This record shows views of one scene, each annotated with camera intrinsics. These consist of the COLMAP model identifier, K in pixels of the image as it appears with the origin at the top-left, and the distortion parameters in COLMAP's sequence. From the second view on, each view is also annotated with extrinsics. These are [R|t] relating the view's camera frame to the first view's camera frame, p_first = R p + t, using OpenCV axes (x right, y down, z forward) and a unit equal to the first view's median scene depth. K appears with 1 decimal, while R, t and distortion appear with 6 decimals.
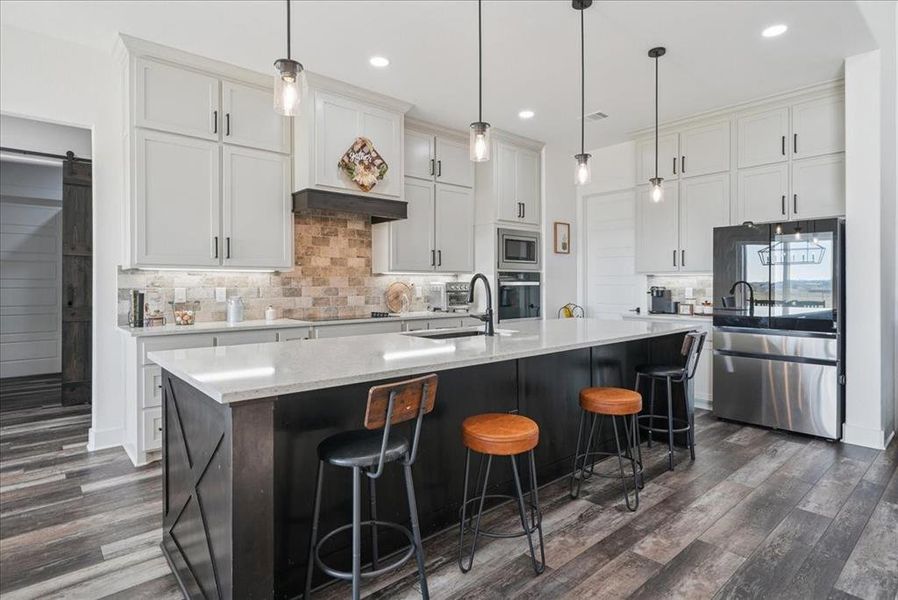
lens RADIAL K [[483.0, 0, 451.6], [0, 483.0, 284.4], [0, 0, 1]] dist [-0.000793, 0.000327]
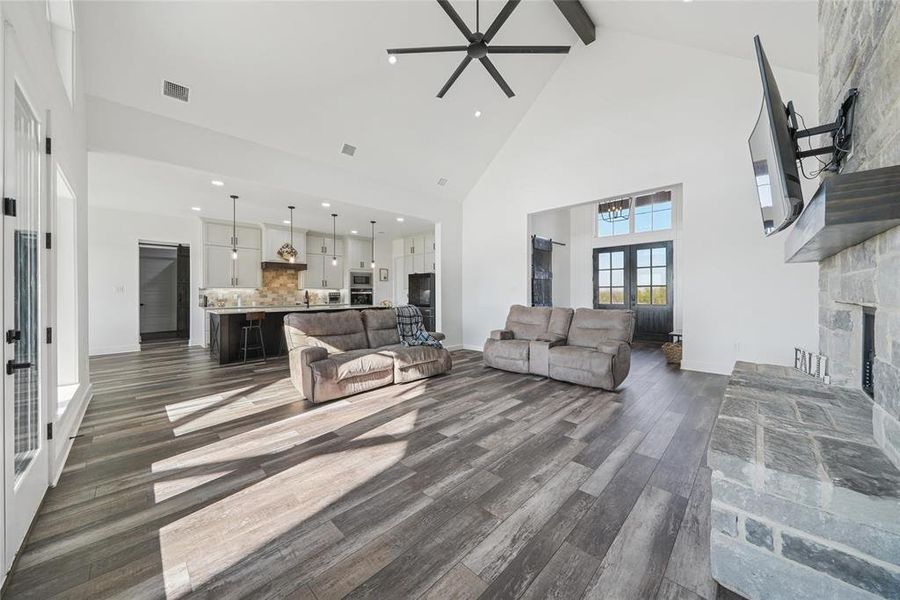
lens RADIAL K [[315.2, 0, 450.9], [0, 315.2, 293.2], [0, 0, 1]] dist [-0.000789, -0.000032]
pose [[0.997964, -0.000042, 0.063775, 0.637424], [-0.000116, 0.999997, 0.002475, -0.005807], [-0.063775, -0.002478, 0.997961, -0.897966]]
